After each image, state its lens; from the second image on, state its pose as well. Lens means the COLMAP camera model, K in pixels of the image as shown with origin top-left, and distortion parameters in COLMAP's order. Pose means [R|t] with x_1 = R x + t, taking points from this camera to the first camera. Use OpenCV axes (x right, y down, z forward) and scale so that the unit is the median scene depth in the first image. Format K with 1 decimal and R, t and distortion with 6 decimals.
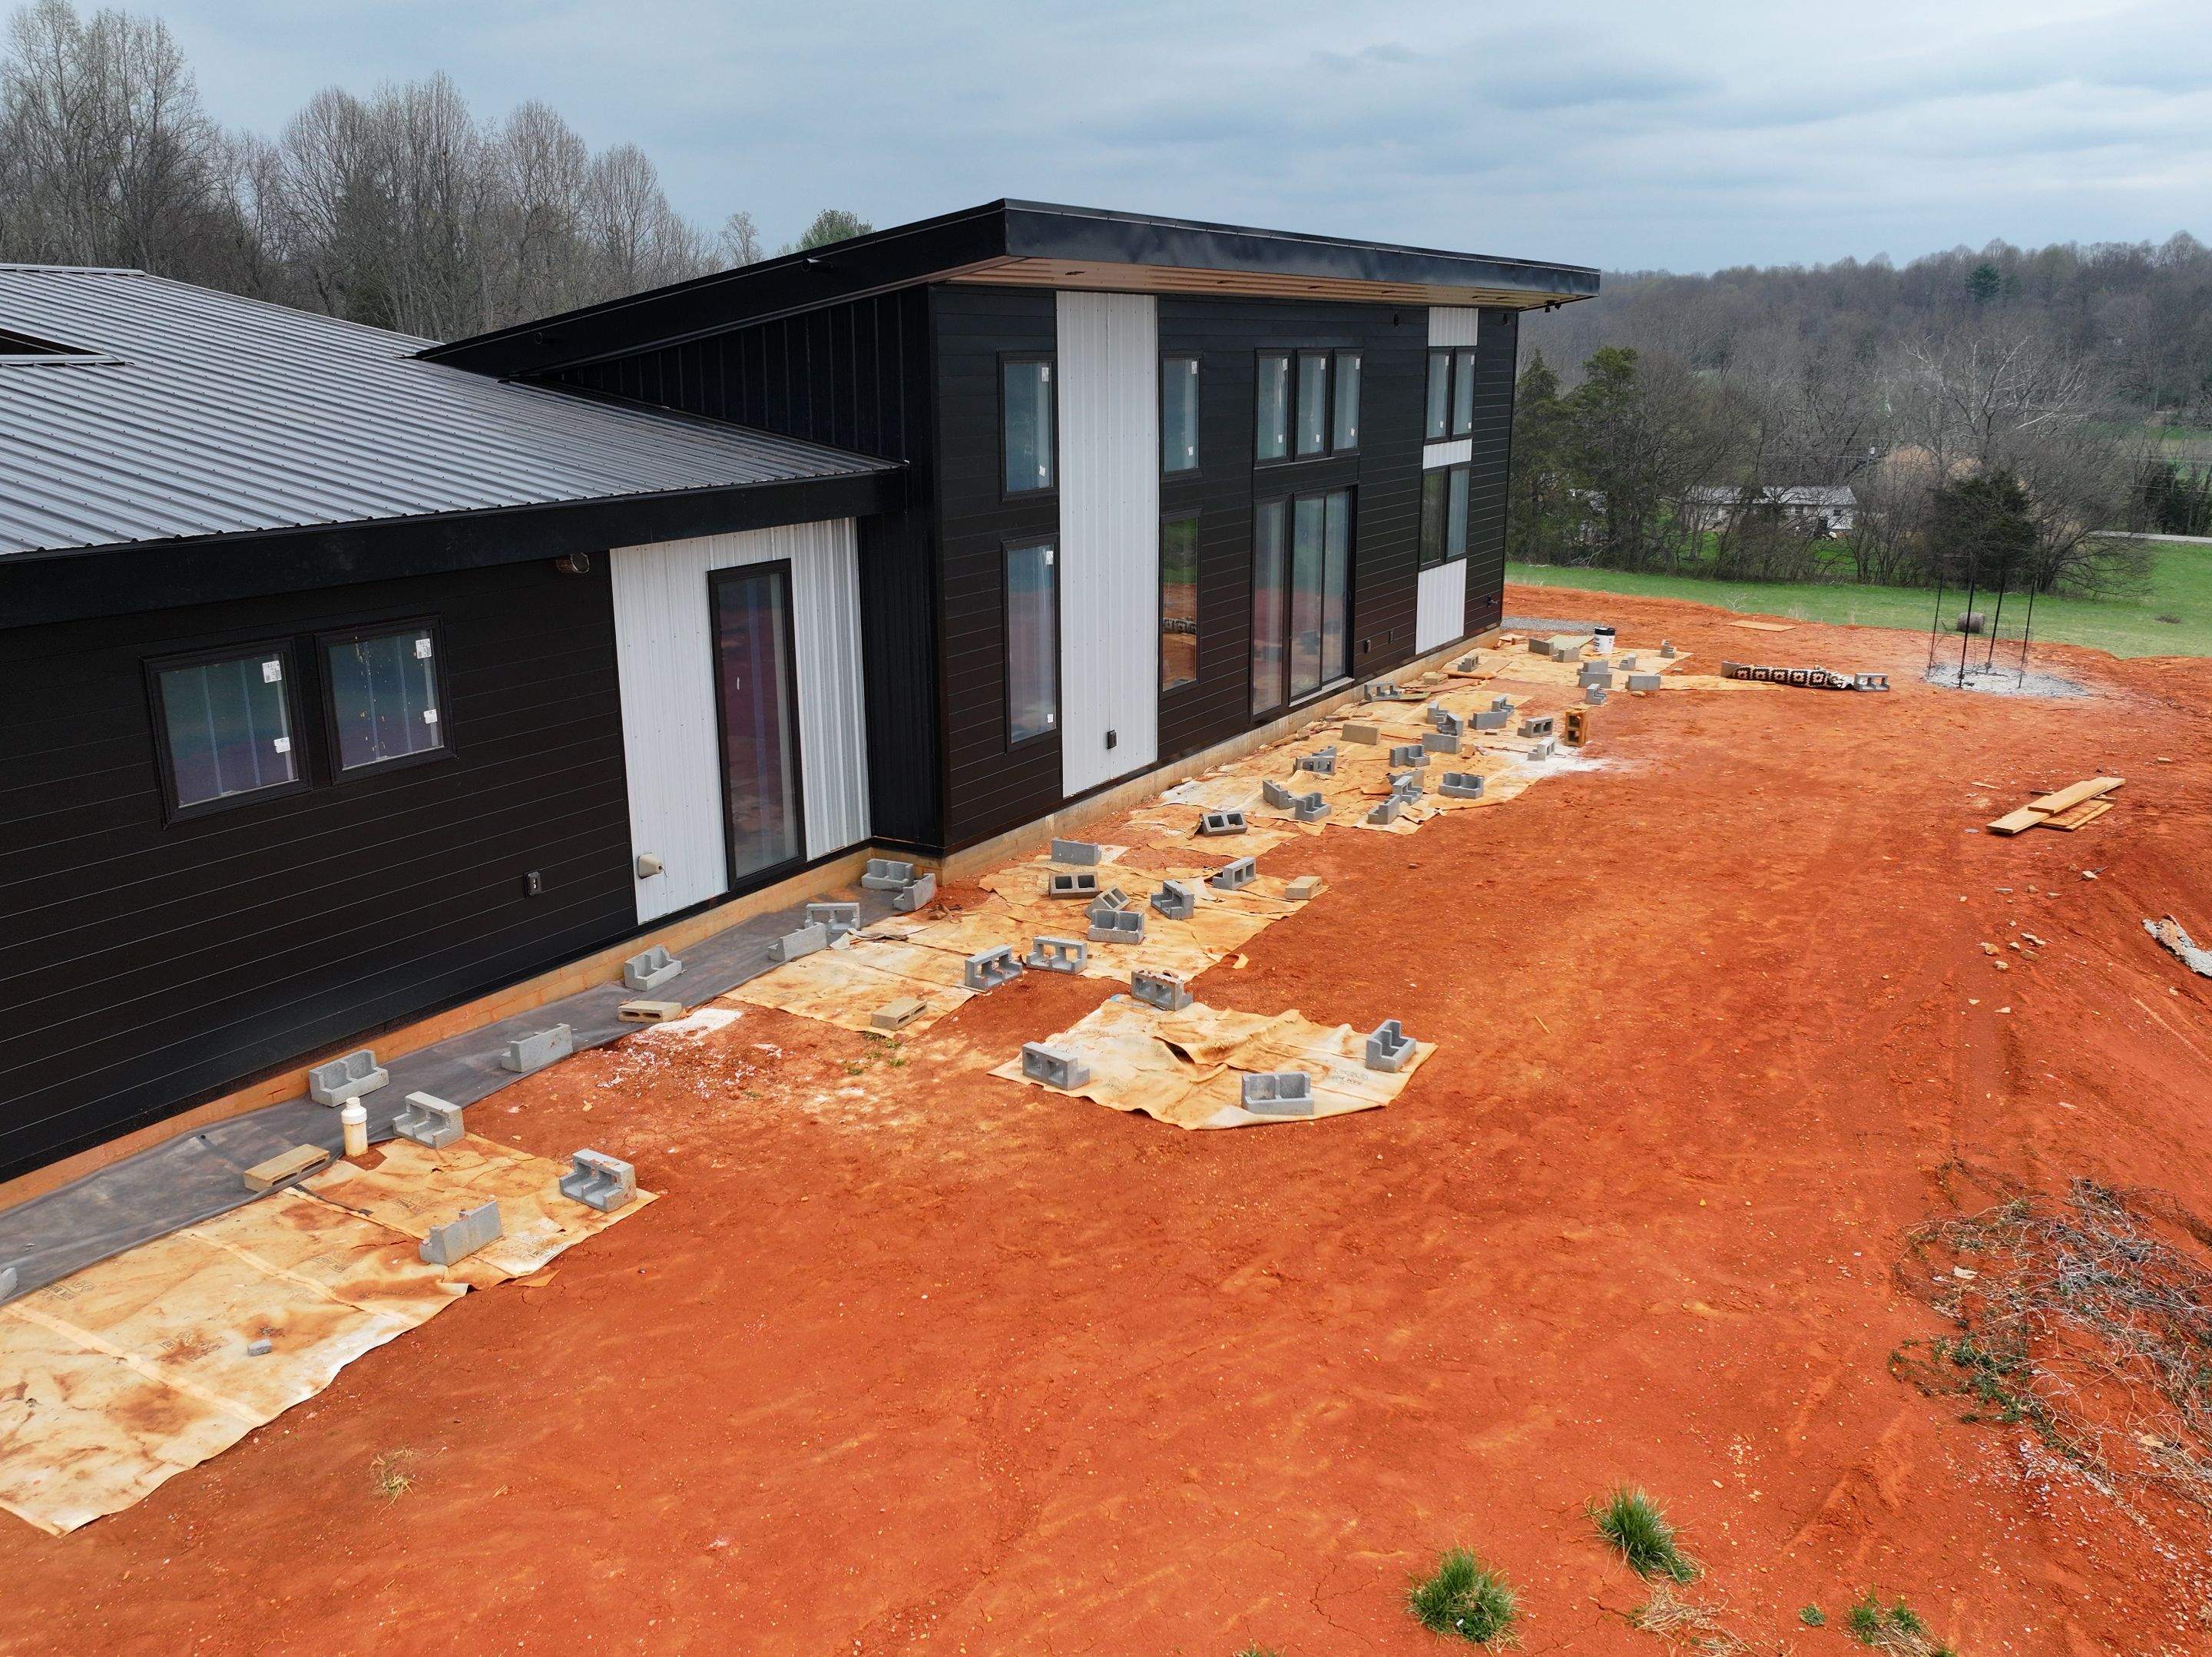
lens RADIAL K [[1785.7, 0, 1104.0], [0, 1785.7, 834.5], [0, 0, 1]] dist [-0.000706, 0.007632]
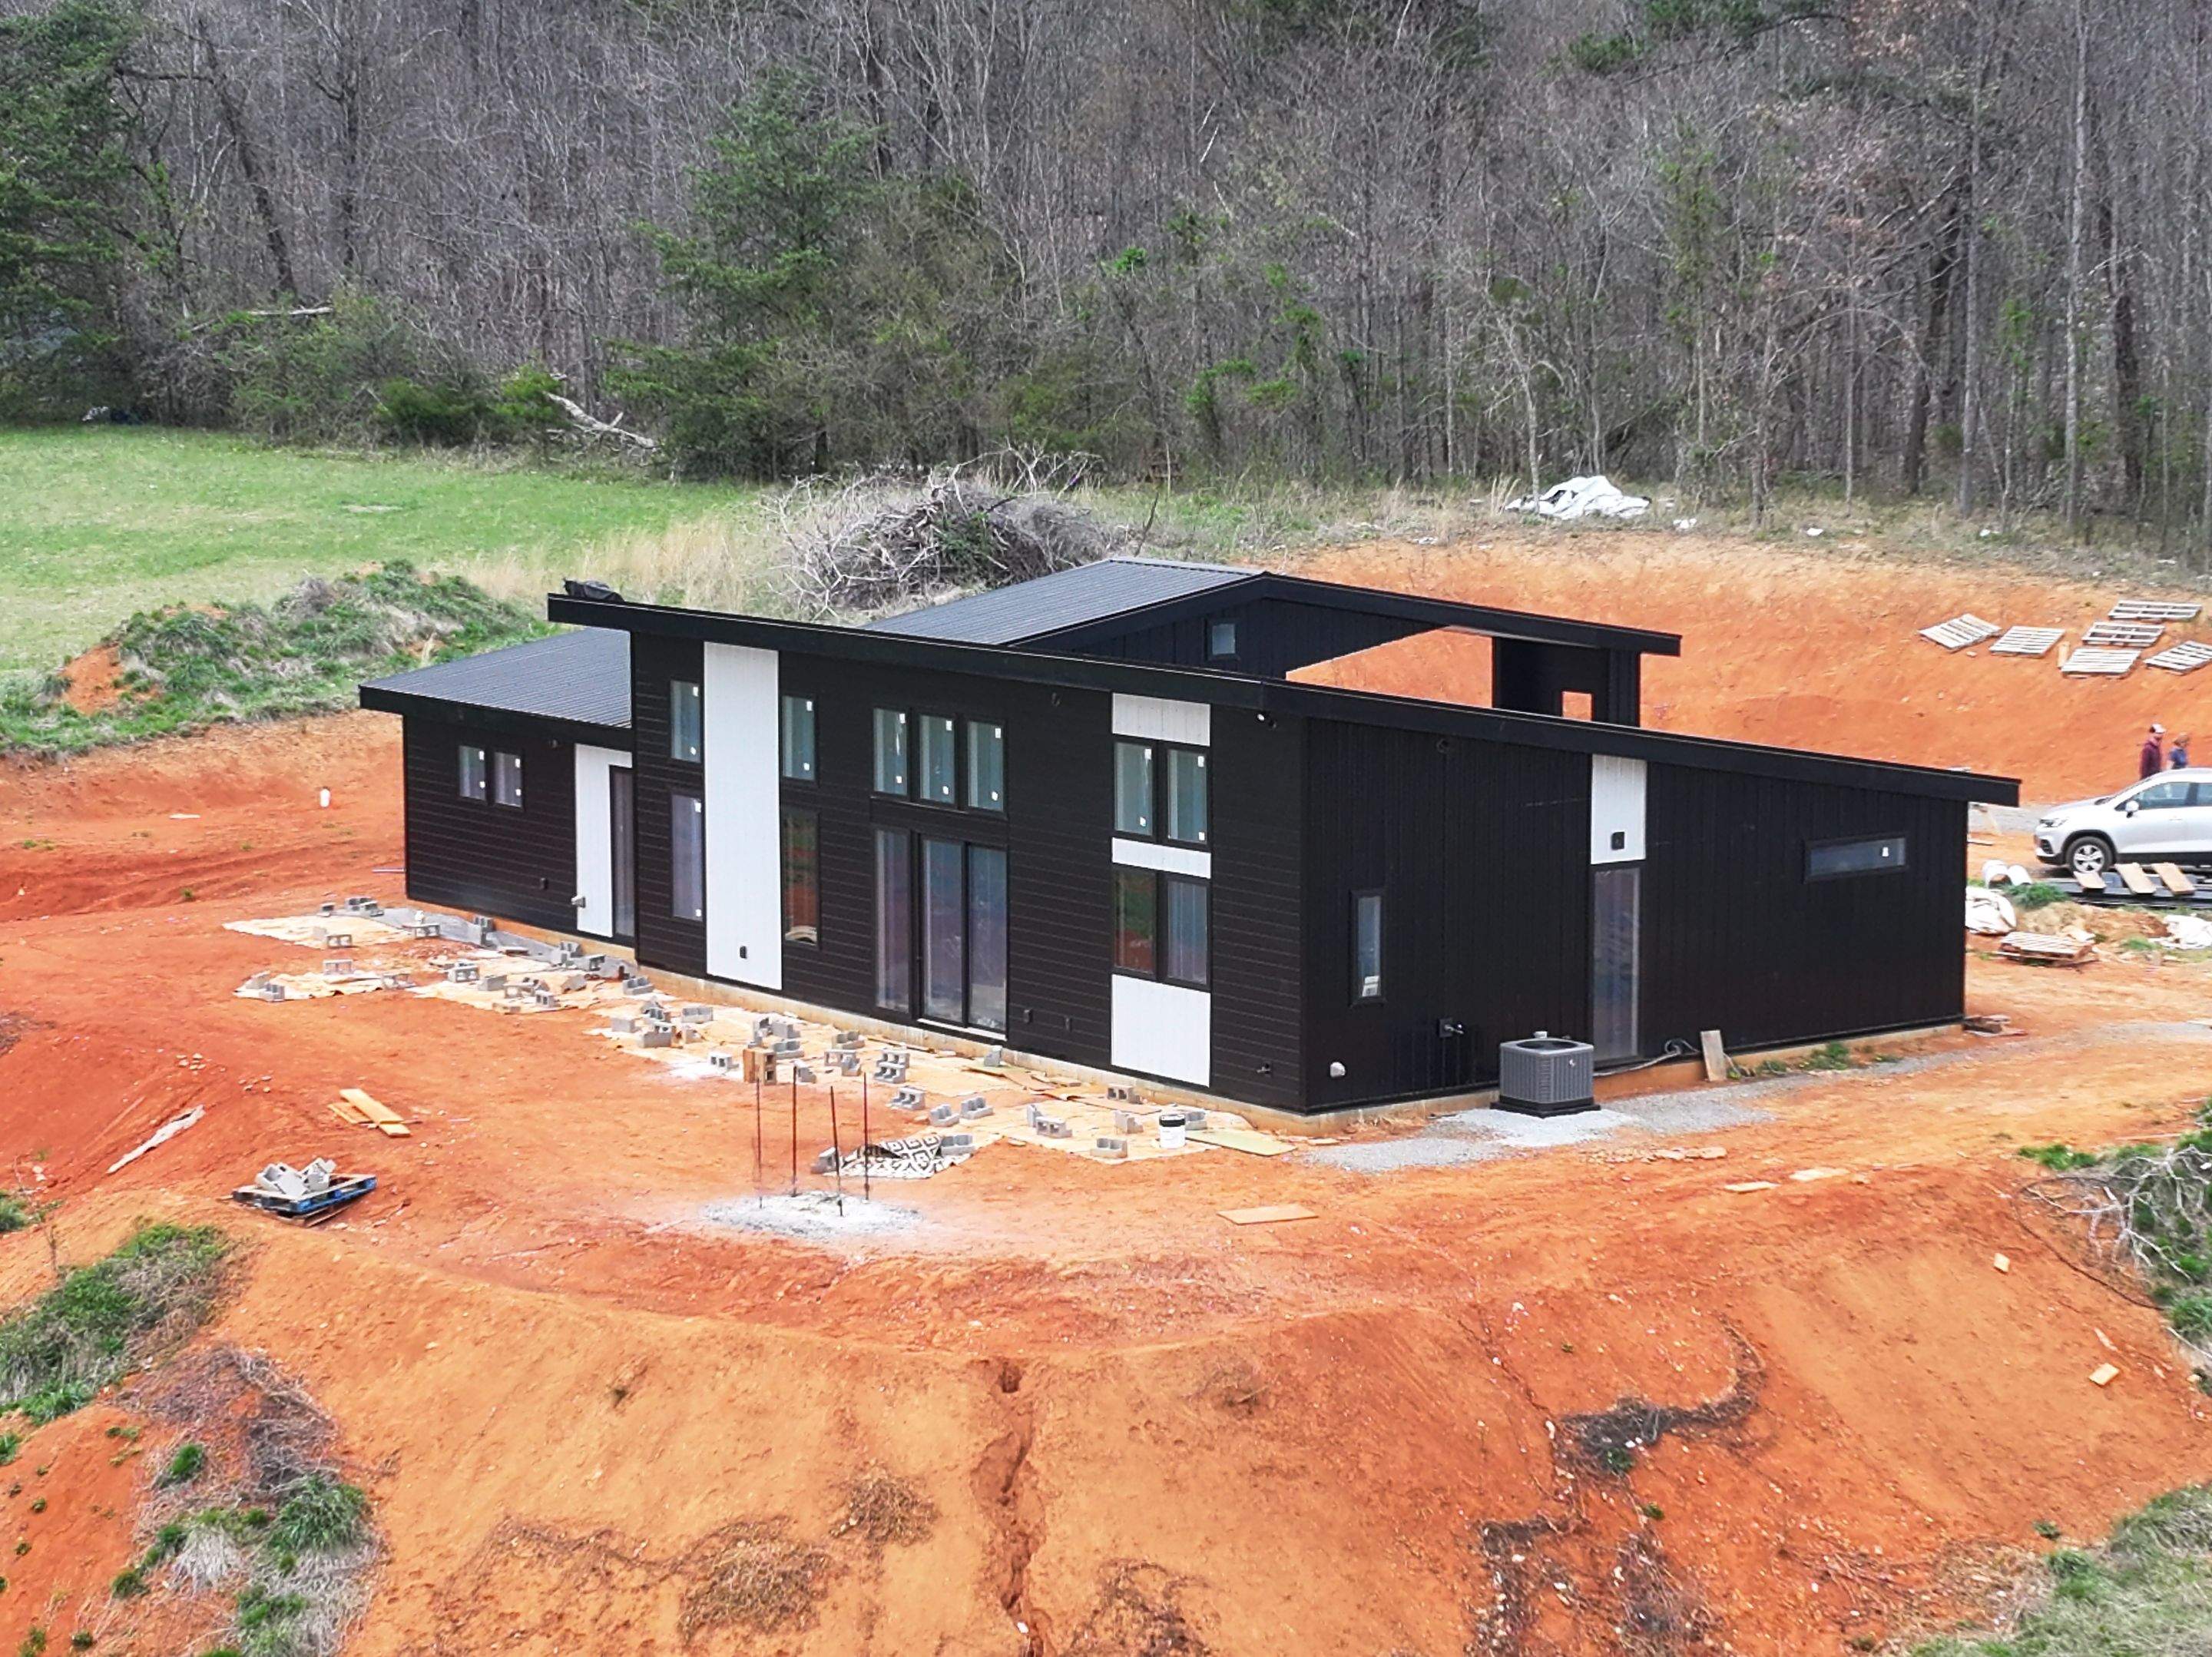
lens RADIAL K [[4946.6, 0, 1106.0], [0, 4946.6, 828.5], [0, 0, 1]] dist [-0.001382, 0.257027]
pose [[-0.389528, 0.121544, -0.912959, 4.436876], [-0.237079, 0.944619, 0.226912, -1.416961], [0.889978, 0.304832, -0.339140, 3.301820]]
